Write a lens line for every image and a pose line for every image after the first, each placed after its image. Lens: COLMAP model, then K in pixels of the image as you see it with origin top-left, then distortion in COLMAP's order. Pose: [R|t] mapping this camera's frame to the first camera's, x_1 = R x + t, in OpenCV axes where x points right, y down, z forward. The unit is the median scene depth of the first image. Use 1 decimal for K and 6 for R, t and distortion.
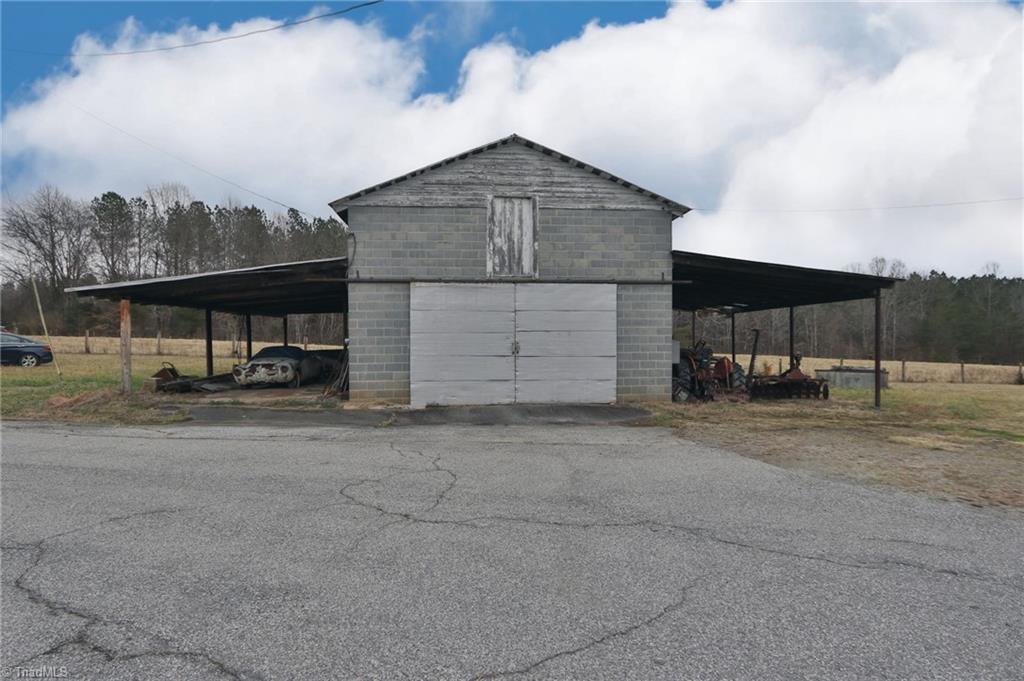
lens RADIAL K [[525.7, 0, 511.5], [0, 525.7, 340.8], [0, 0, 1]] dist [-0.007742, 0.000876]
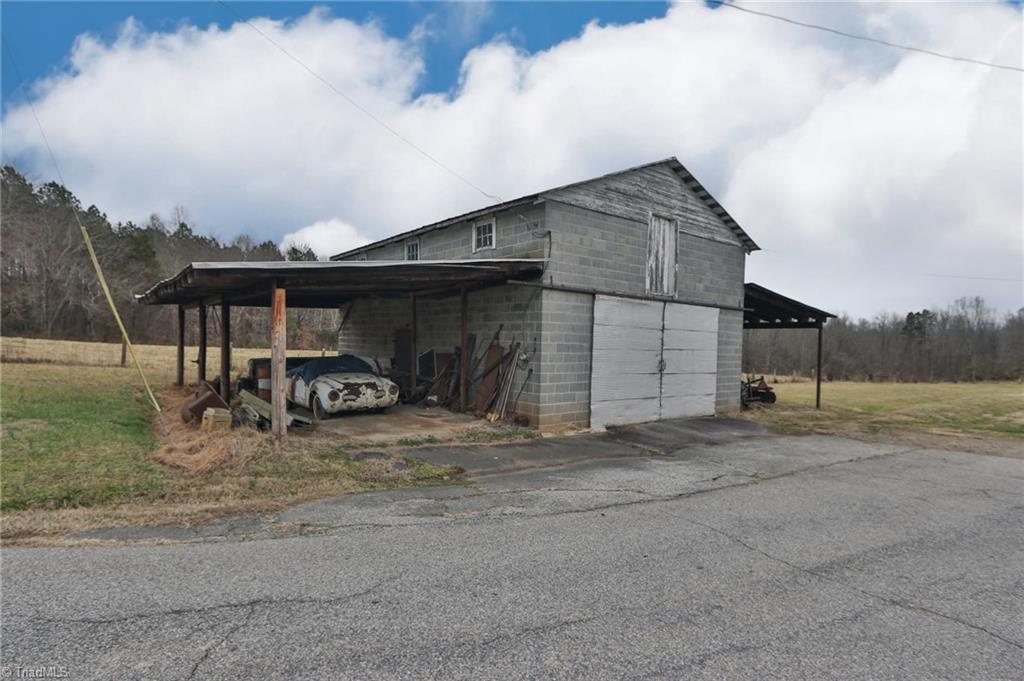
lens RADIAL K [[525.7, 0, 510.9], [0, 525.7, 343.1], [0, 0, 1]] dist [-0.007742, 0.000876]
pose [[0.842197, 0.025705, 0.538556, -0.792264], [-0.029234, 0.999571, -0.001993, -0.019214], [-0.538376, -0.014065, 0.842587, 0.301181]]
